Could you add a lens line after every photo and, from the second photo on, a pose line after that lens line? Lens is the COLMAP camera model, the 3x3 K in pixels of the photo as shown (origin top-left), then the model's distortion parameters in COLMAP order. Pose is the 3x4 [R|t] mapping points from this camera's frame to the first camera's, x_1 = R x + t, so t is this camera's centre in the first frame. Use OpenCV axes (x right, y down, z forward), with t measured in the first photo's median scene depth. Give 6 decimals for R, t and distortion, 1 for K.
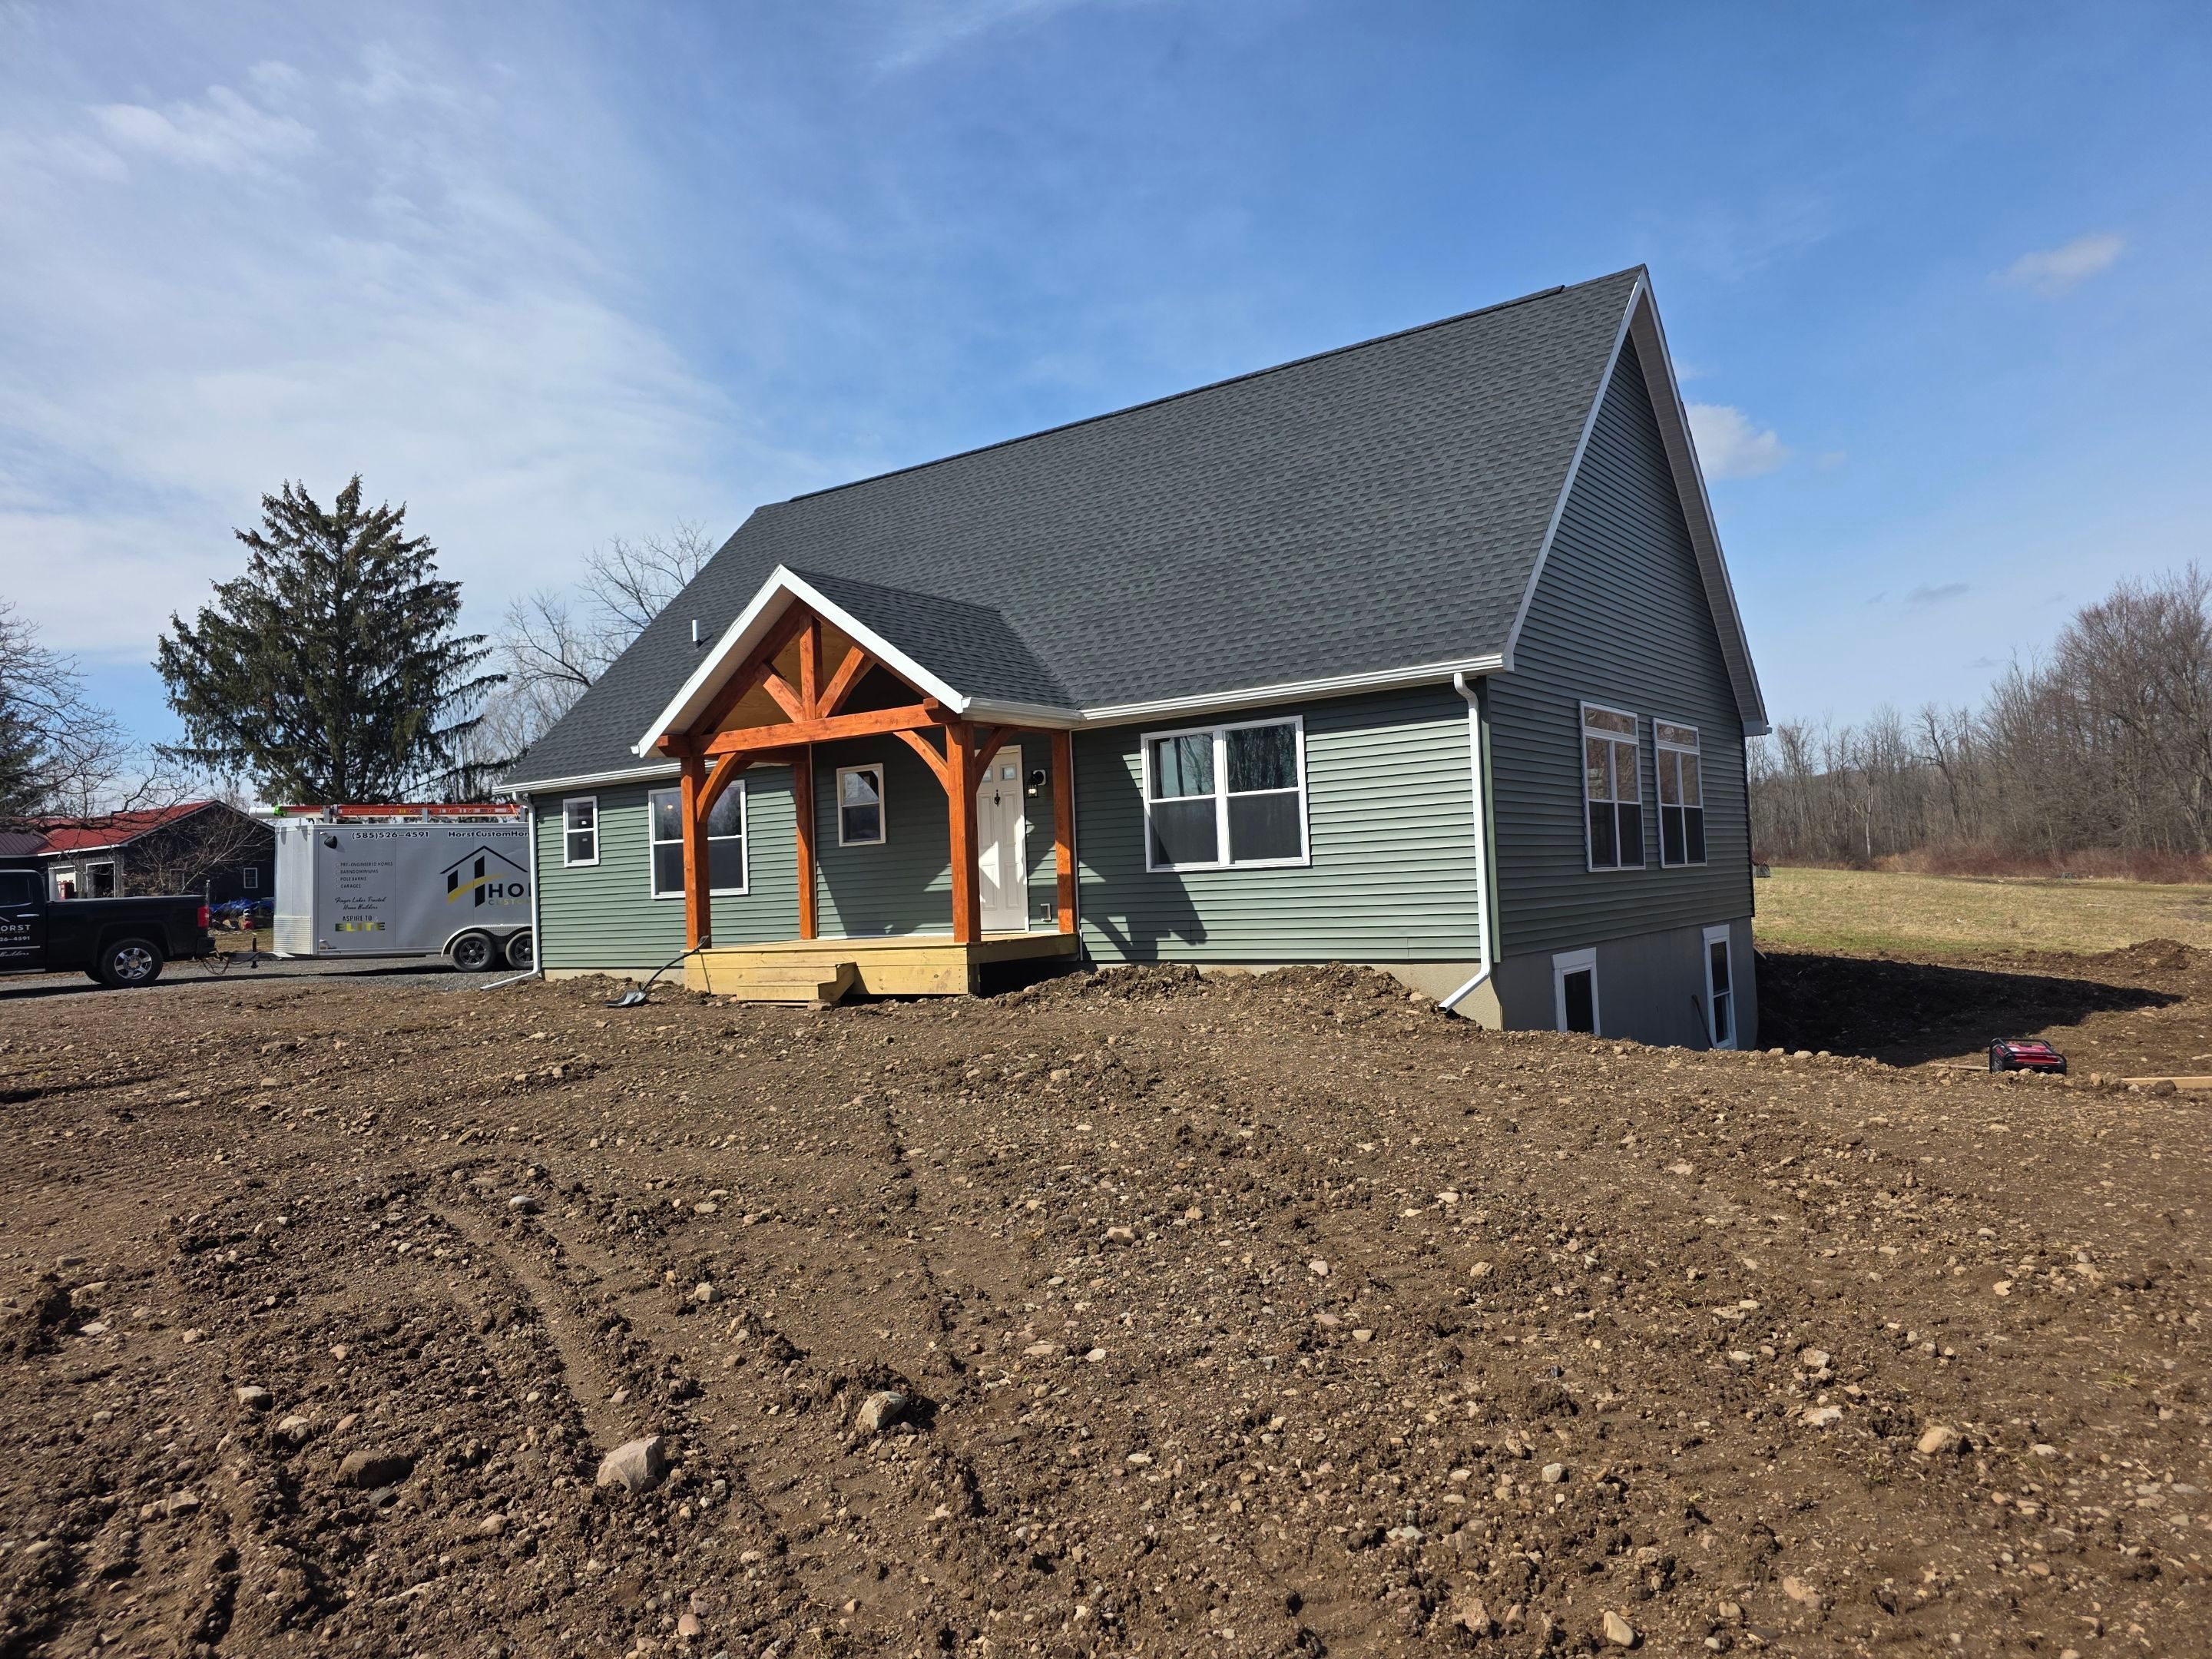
lens RADIAL K [[1487.1, 0, 1106.0], [0, 1487.1, 829.5], [0, 0, 1]] dist [0.057451, -0.040392]
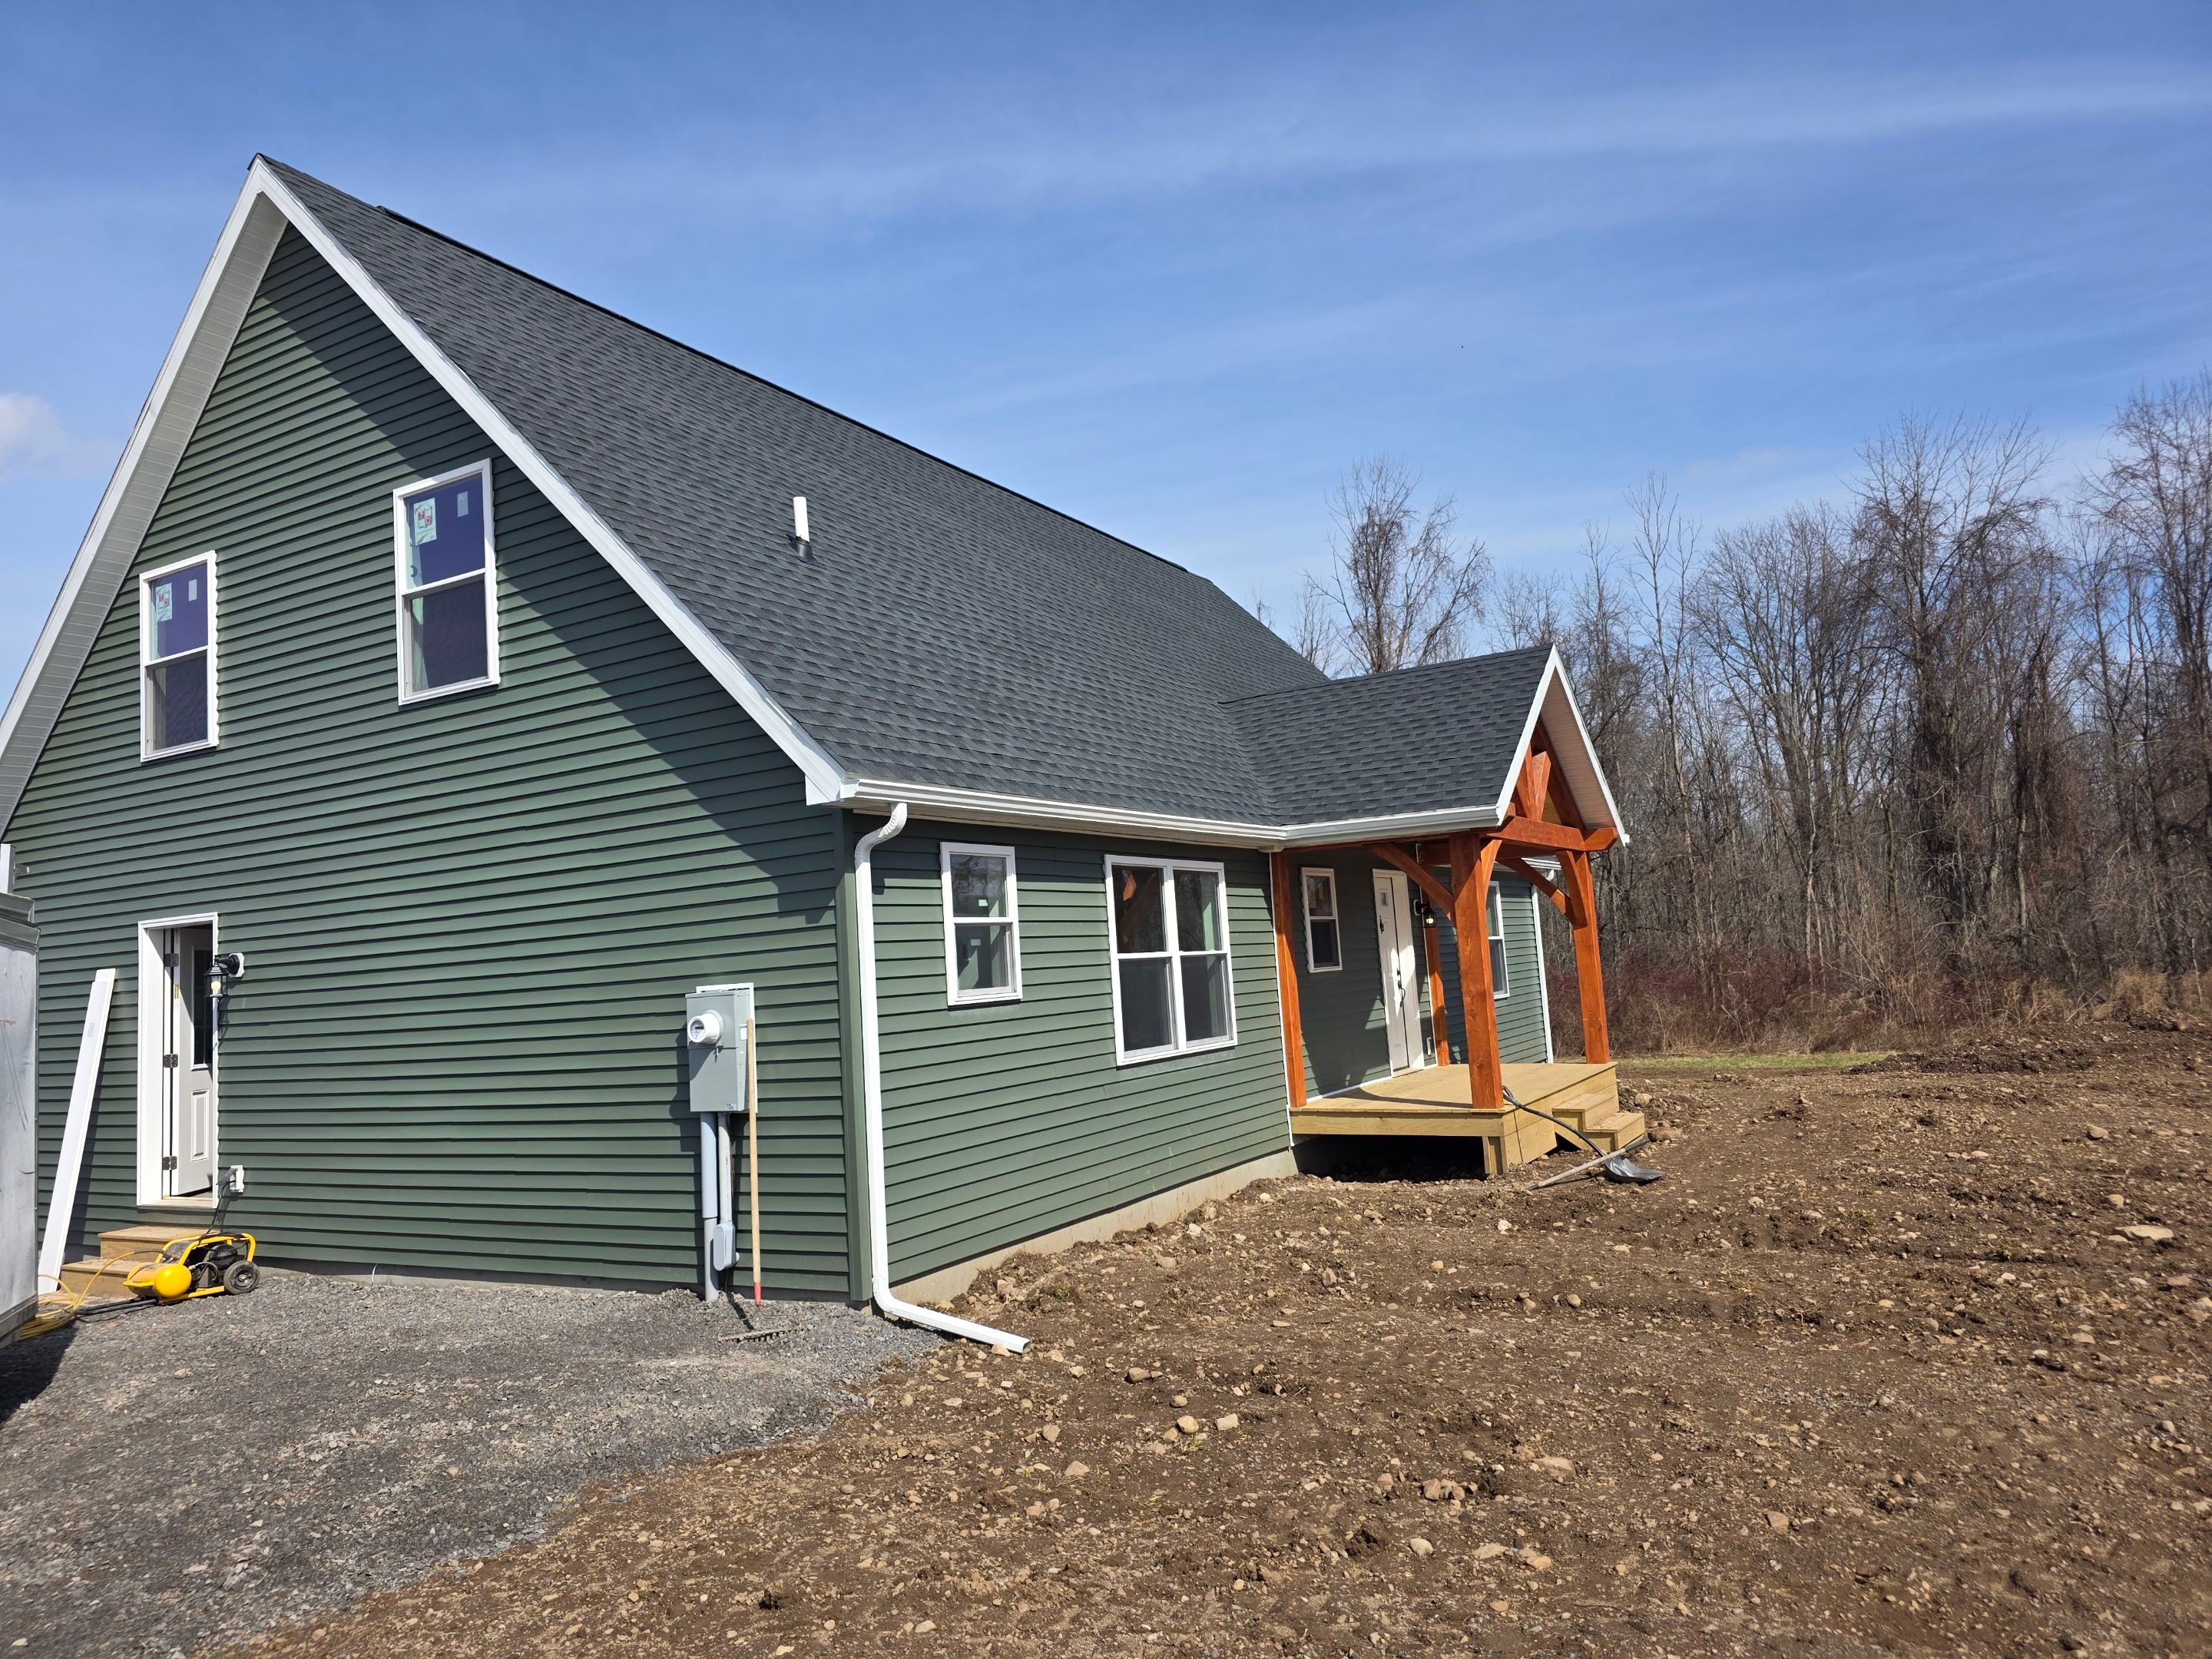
lens RADIAL K [[1487.1, 0, 1106.0], [0, 1487.1, 829.5], [0, 0, 1]] dist [0.057451, -0.040392]
pose [[-0.105582, 0.136756, 0.984962, -0.822865], [0.020375, 0.990588, -0.135353, 0.035877], [-0.994202, 0.005778, -0.107374, 1.062538]]
